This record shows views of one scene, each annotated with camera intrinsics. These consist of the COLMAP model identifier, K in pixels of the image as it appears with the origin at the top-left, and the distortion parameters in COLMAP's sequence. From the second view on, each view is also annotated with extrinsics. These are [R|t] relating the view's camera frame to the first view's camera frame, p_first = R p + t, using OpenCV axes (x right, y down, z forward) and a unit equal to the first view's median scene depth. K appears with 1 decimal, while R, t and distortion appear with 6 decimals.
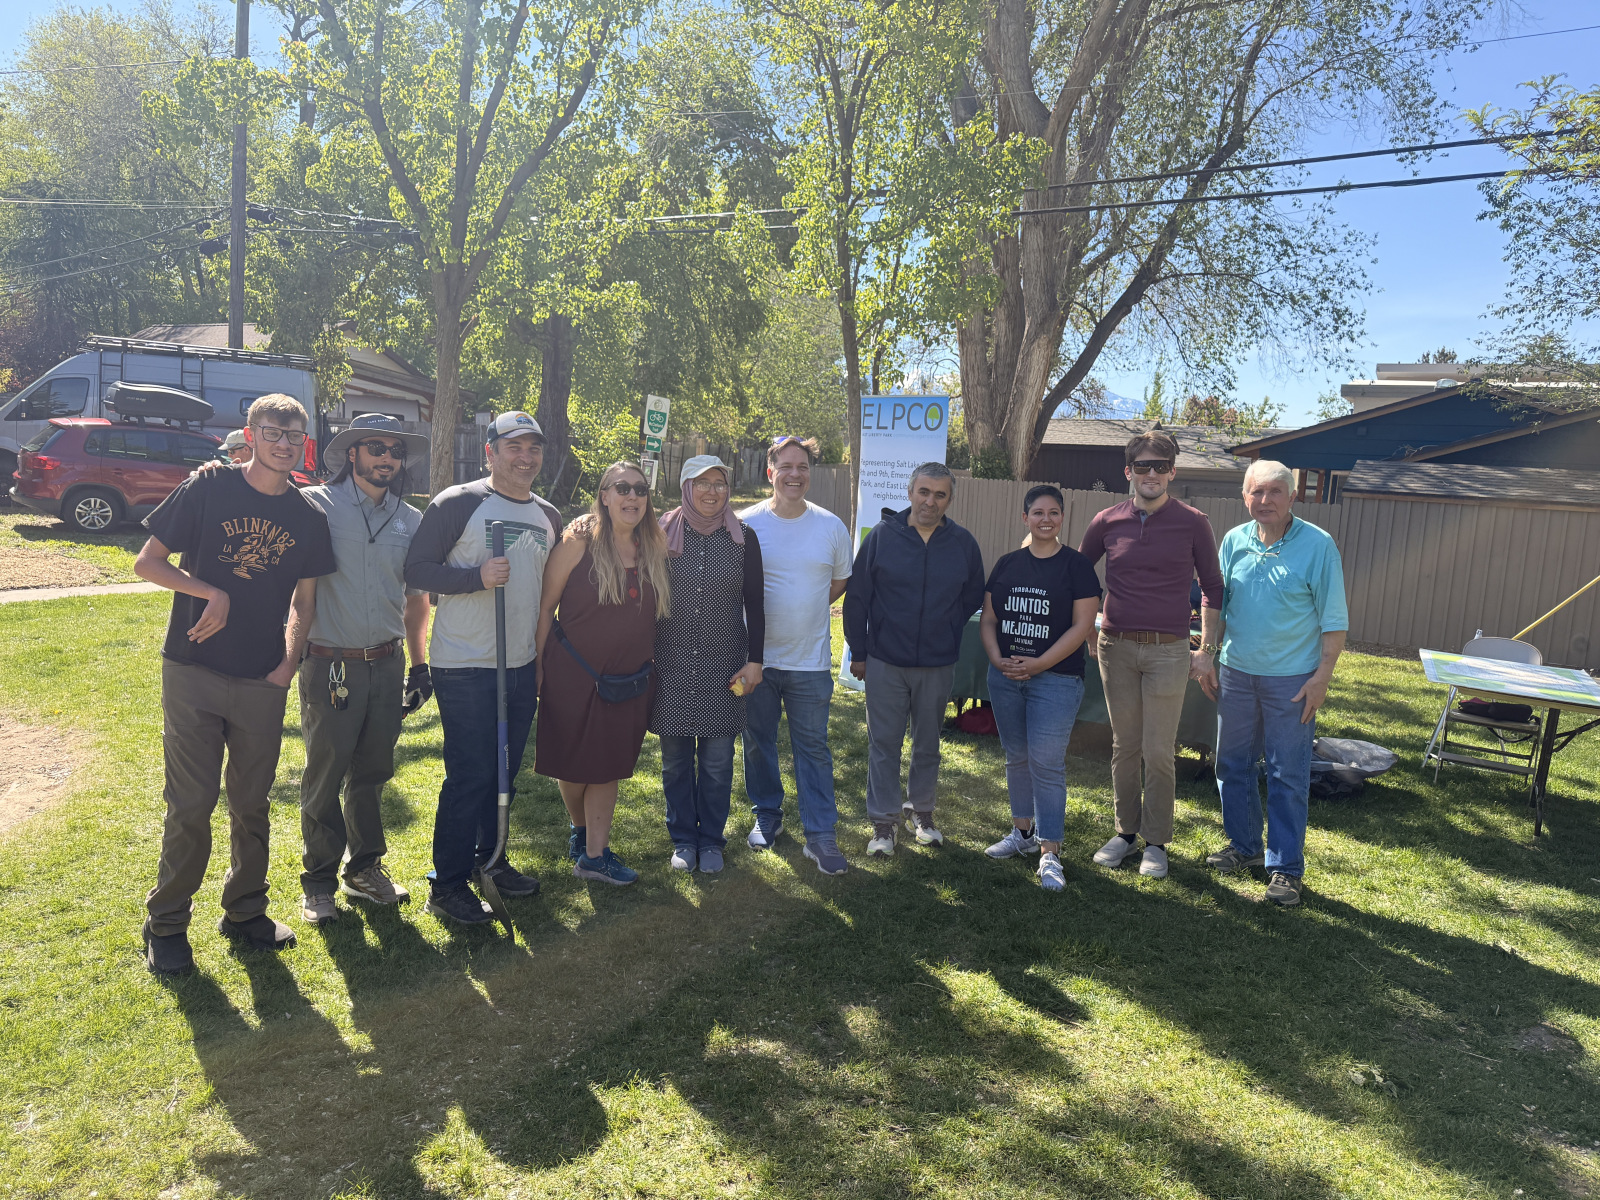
lens RADIAL K [[1117.2, 0, 800.0], [0, 1117.2, 600.0], [0, 0, 1]] dist [0.126776, -0.171774]
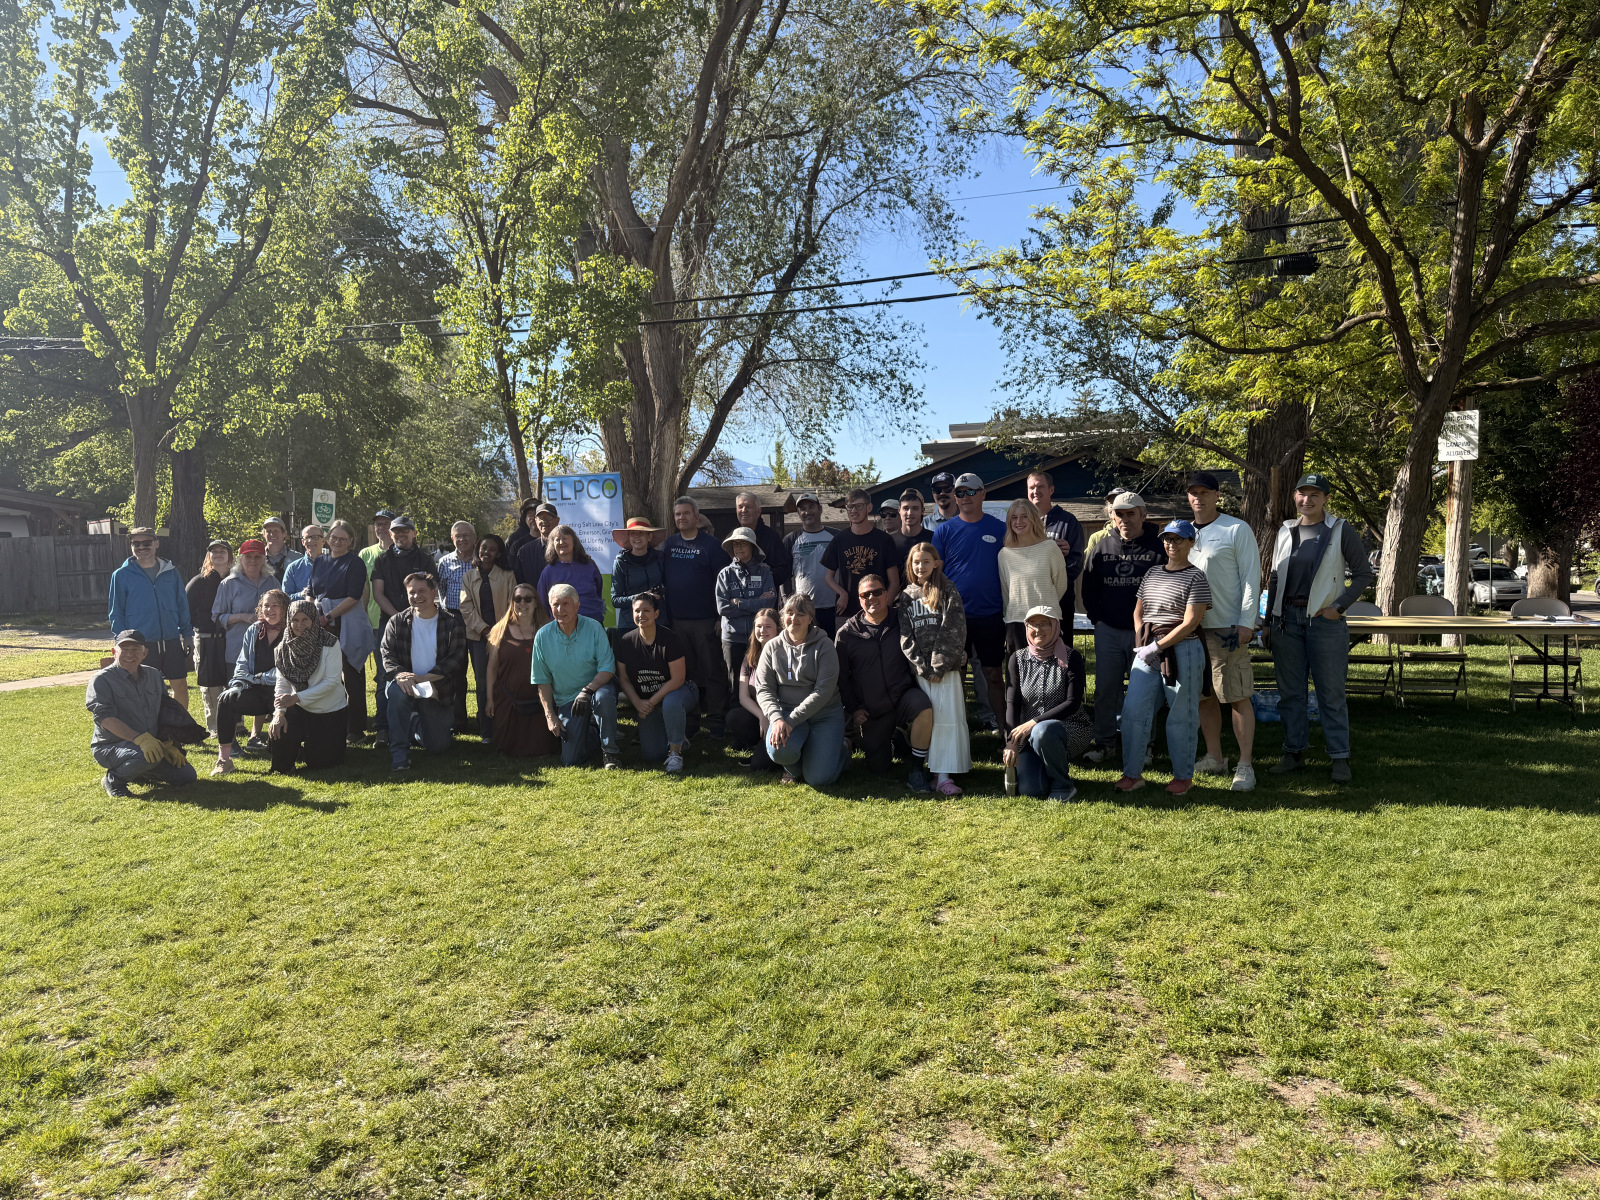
lens RADIAL K [[1157.2, 0, 805.0], [0, 1157.2, 628.1], [0, 0, 1]] dist [0.079682, -0.001381]
pose [[0.948979, -0.107153, 0.296575, -0.028044], [0.120369, 0.992372, -0.026612, 0.025253], [-0.291462, 0.060953, 0.954639, -0.145445]]
